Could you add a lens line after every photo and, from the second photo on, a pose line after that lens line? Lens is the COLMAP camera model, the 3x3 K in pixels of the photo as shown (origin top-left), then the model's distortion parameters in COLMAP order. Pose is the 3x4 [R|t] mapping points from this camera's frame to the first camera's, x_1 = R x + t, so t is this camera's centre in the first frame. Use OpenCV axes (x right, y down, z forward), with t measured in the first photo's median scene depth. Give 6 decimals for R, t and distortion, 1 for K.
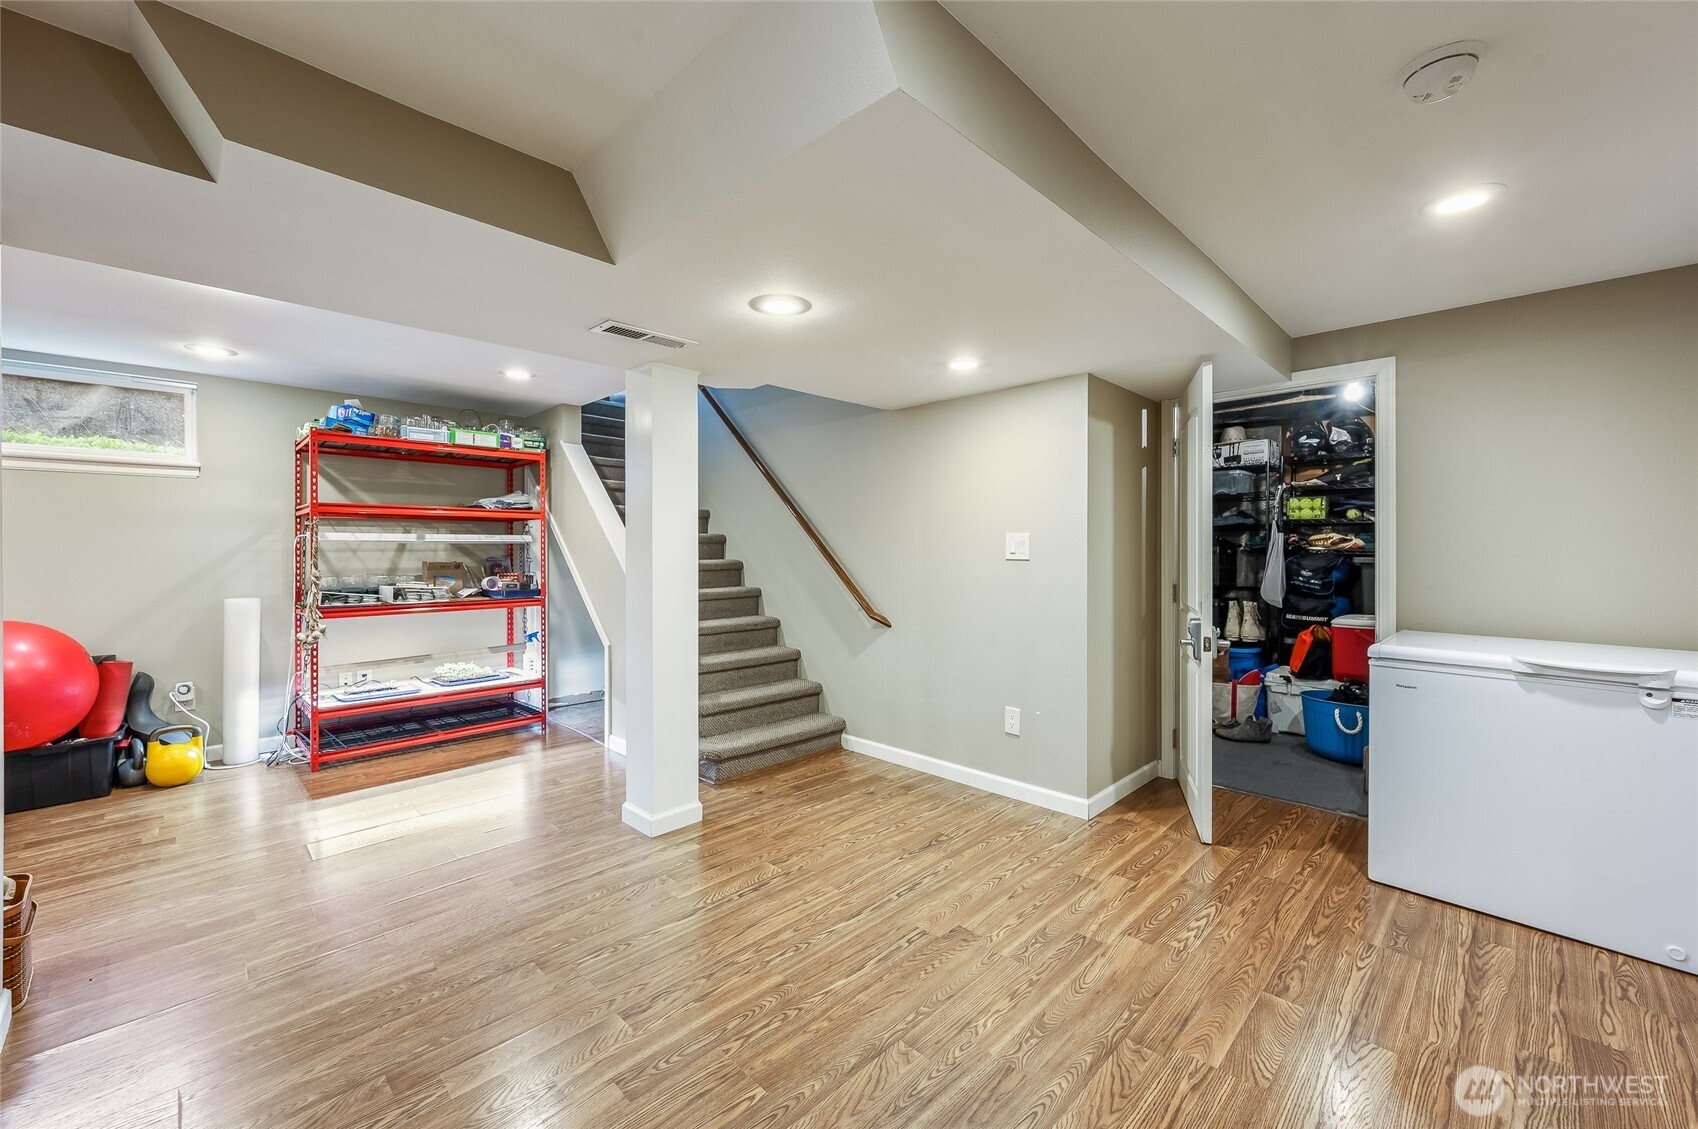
lens RADIAL K [[680.5, 0, 848.0], [0, 680.5, 561.3], [0, 0, 1]] dist [0.000214, -0.000474]
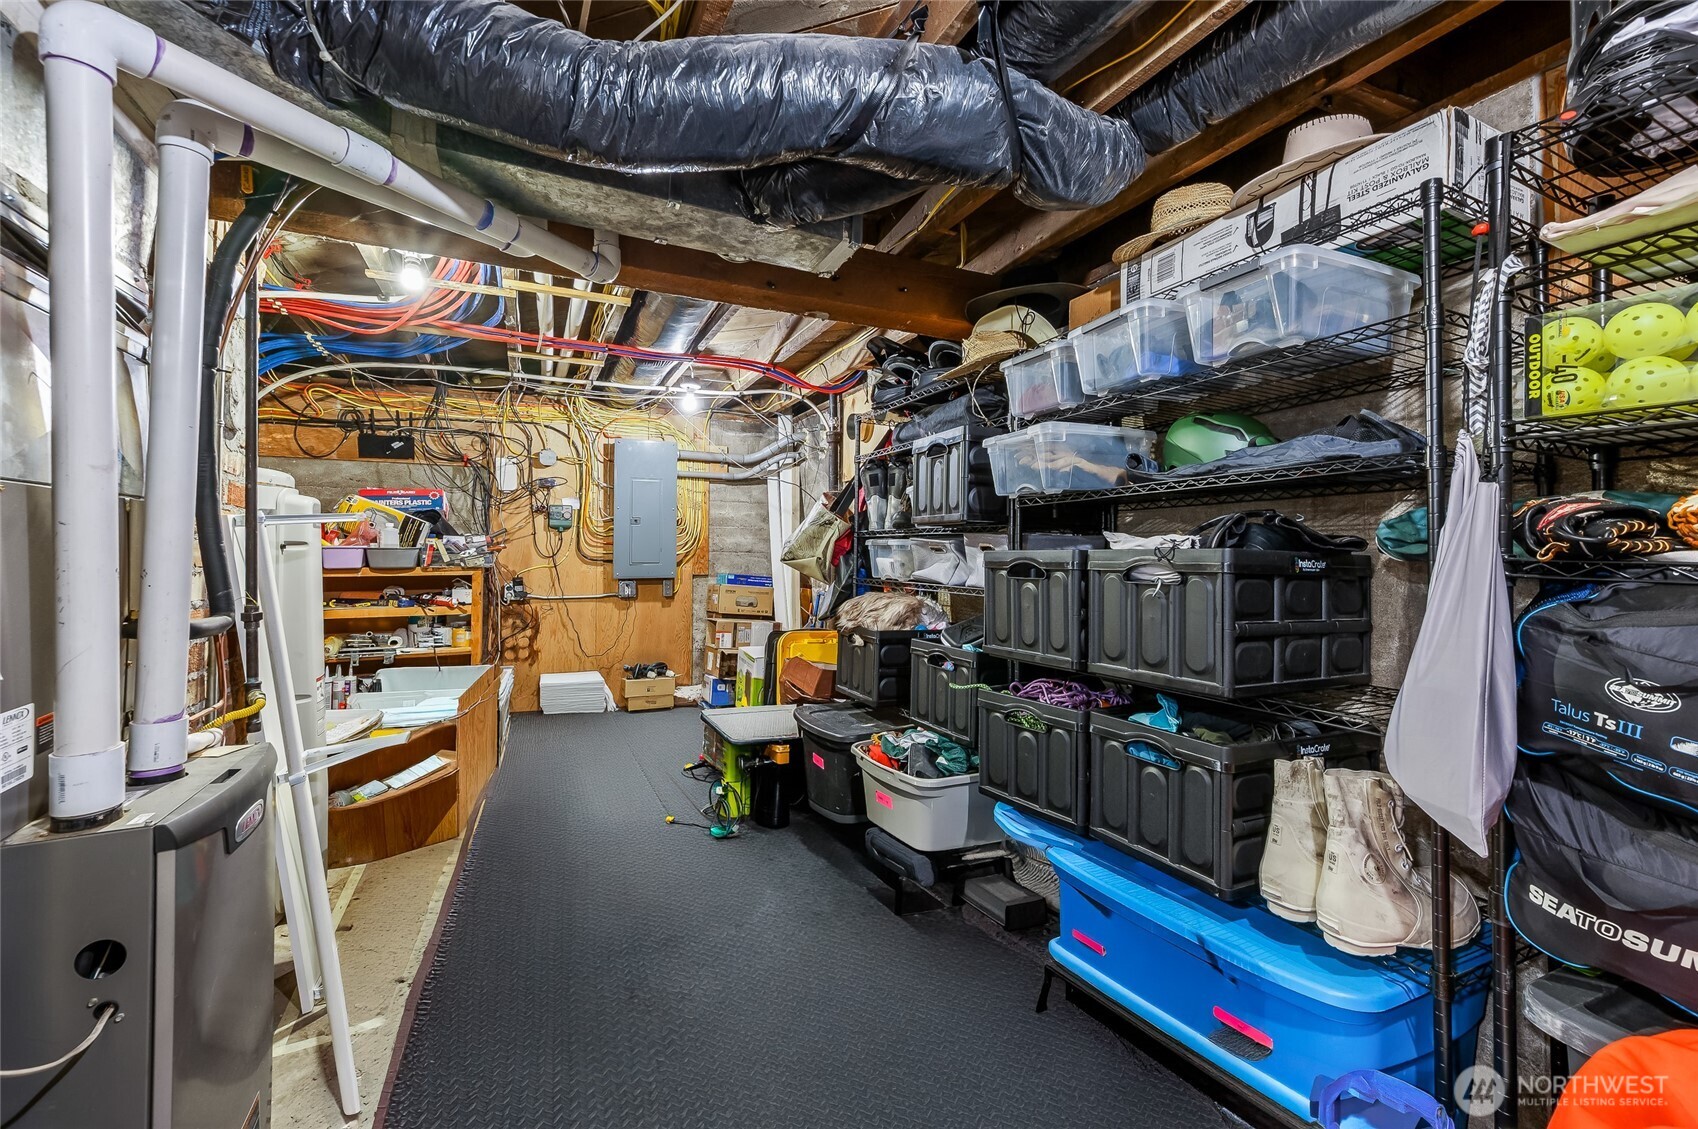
lens RADIAL K [[680.5, 0, 855.2], [0, 680.5, 560.9], [0, 0, 1]] dist [0.000214, -0.000474]
pose [[0.954604, 0.000930, -0.297877, 0.511285], [-0.007900, 0.999722, -0.022196, -0.011817], [0.297774, 0.023541, 0.954346, 0.741843]]
